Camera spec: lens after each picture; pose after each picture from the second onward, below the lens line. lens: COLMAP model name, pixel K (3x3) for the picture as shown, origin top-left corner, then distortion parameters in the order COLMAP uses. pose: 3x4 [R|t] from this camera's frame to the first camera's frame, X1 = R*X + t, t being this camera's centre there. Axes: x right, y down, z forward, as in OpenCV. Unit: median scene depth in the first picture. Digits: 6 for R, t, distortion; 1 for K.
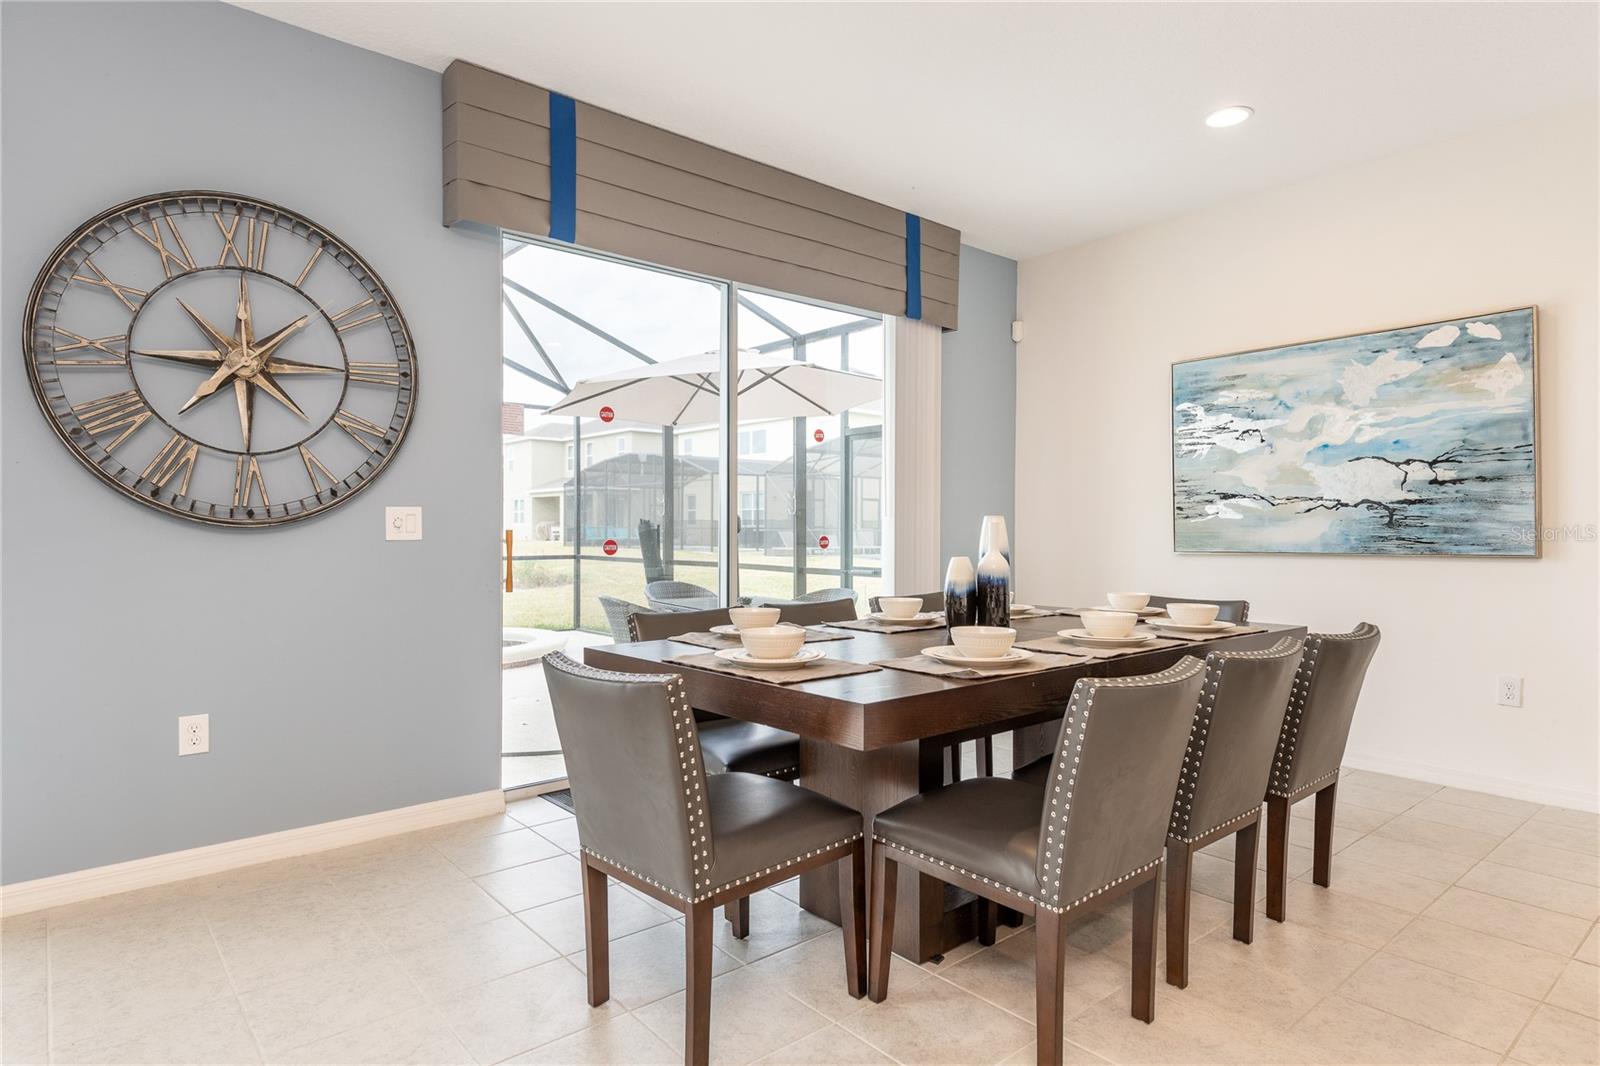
lens RADIAL K [[883.2, 0, 800.0], [0, 883.2, 533.0], [0, 0, 1]] dist [0.001039, -0.000503]
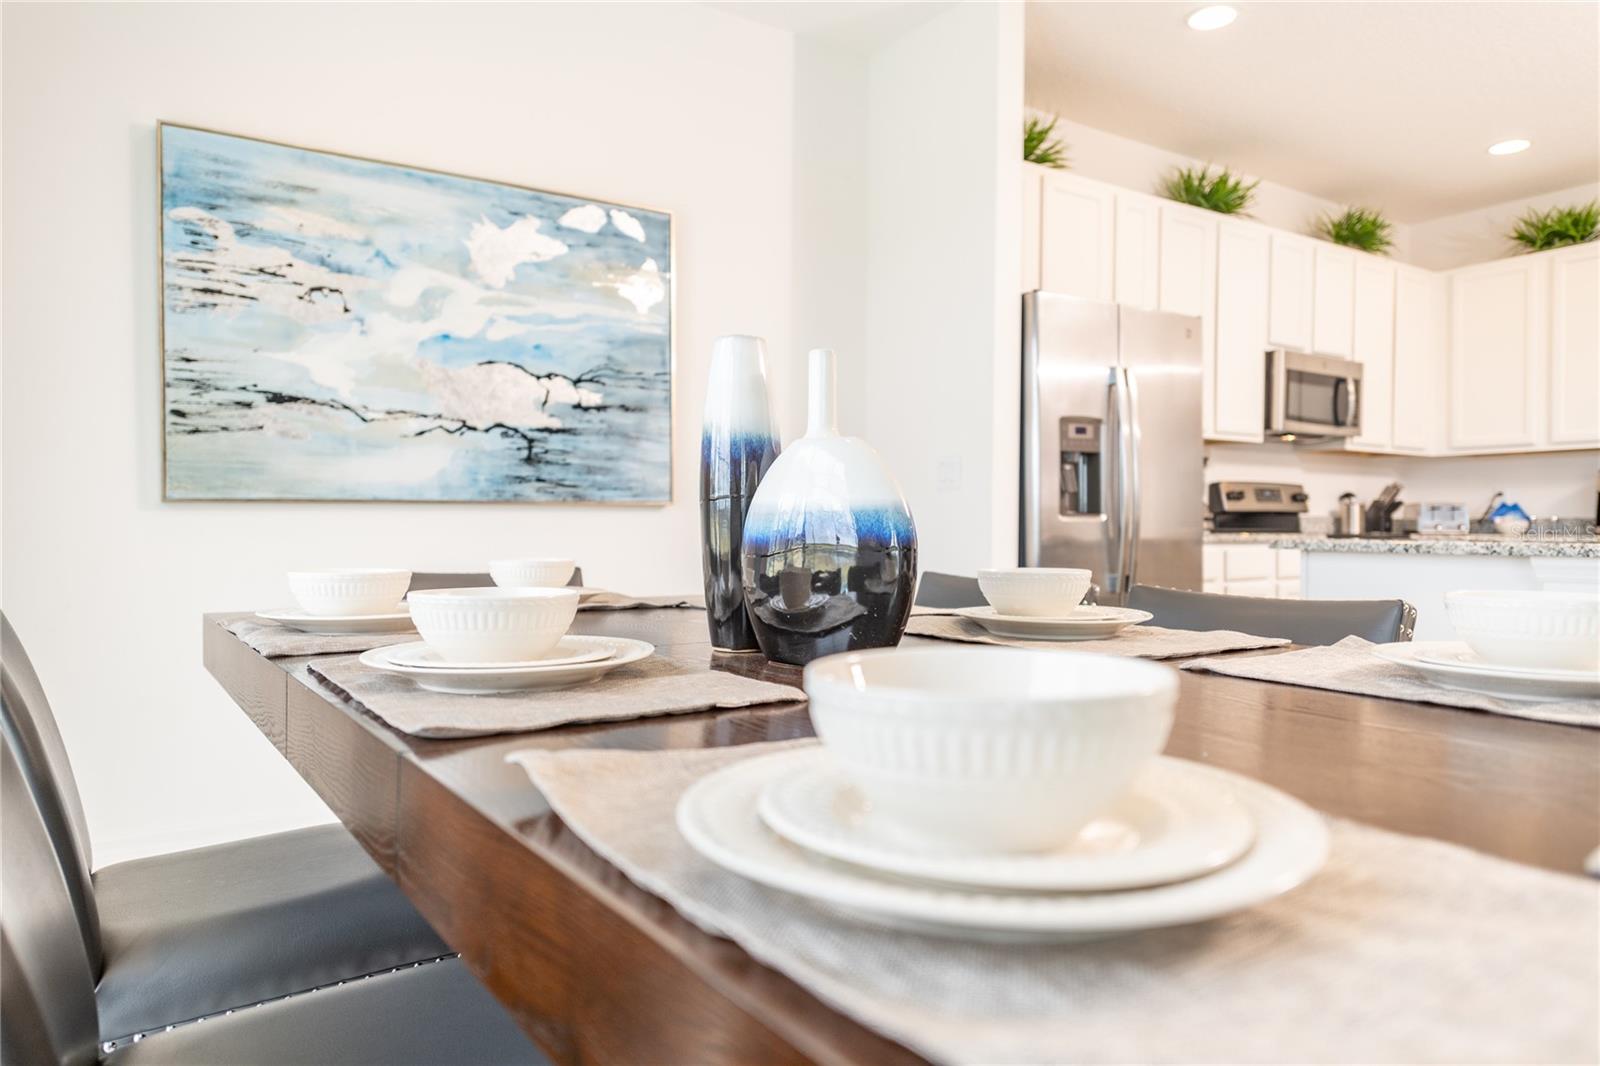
lens RADIAL K [[1055.2, 0, 800.0], [0, 1055.2, 533.0], [0, 0, 1]] dist [0.029936, -0.020903]
pose [[0.107463, -0.006656, 0.994187, -0.172621], [-0.000282, 0.999977, 0.006725, 0.045577], [-0.994209, -0.001004, 0.107459, 0.711696]]
